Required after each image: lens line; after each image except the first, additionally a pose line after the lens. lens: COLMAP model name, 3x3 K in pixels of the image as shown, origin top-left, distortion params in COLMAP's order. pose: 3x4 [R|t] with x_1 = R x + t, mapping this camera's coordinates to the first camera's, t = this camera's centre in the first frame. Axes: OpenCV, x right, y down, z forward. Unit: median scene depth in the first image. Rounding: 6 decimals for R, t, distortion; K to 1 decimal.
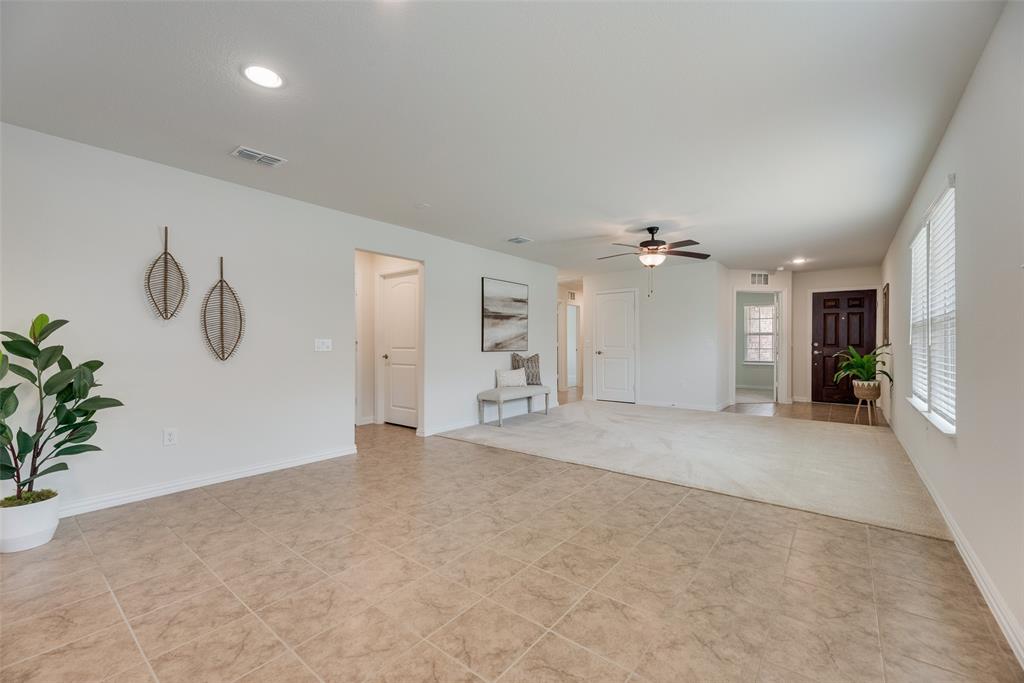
lens RADIAL K [[418.2, 0, 511.6], [0, 418.2, 345.2], [0, 0, 1]] dist [-0.003627, -0.000376]
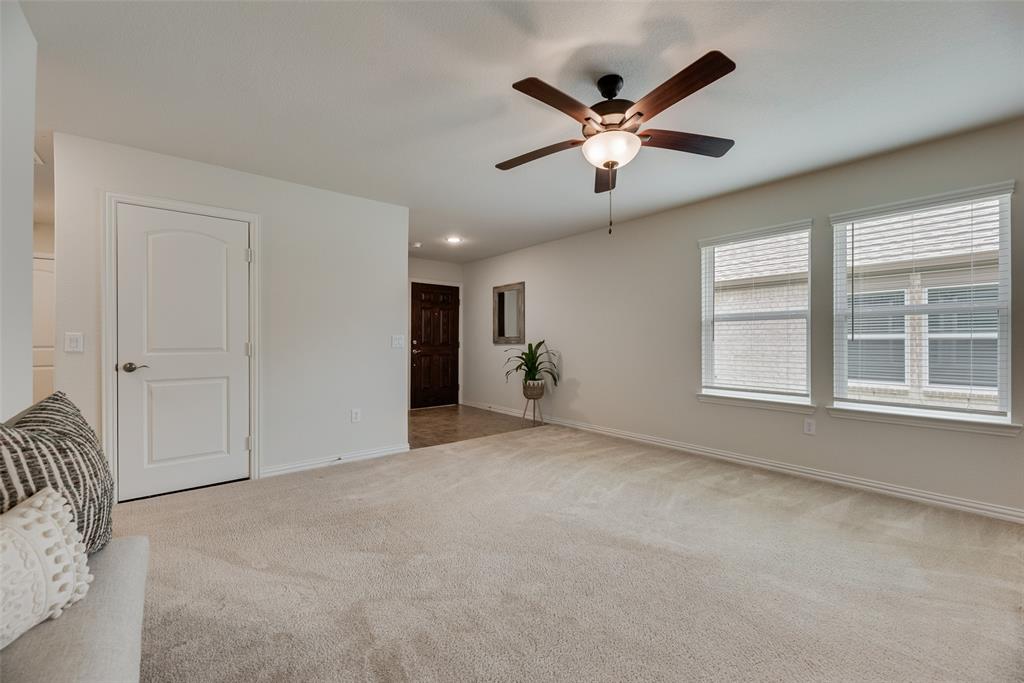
lens RADIAL K [[418.2, 0, 508.4], [0, 418.2, 343.9], [0, 0, 1]] dist [-0.003627, -0.000376]
pose [[0.218397, -0.007439, 0.975832, -0.069047], [-0.002064, 0.999965, 0.008085, -0.005940], [-0.975858, -0.003779, 0.218374, 0.649919]]
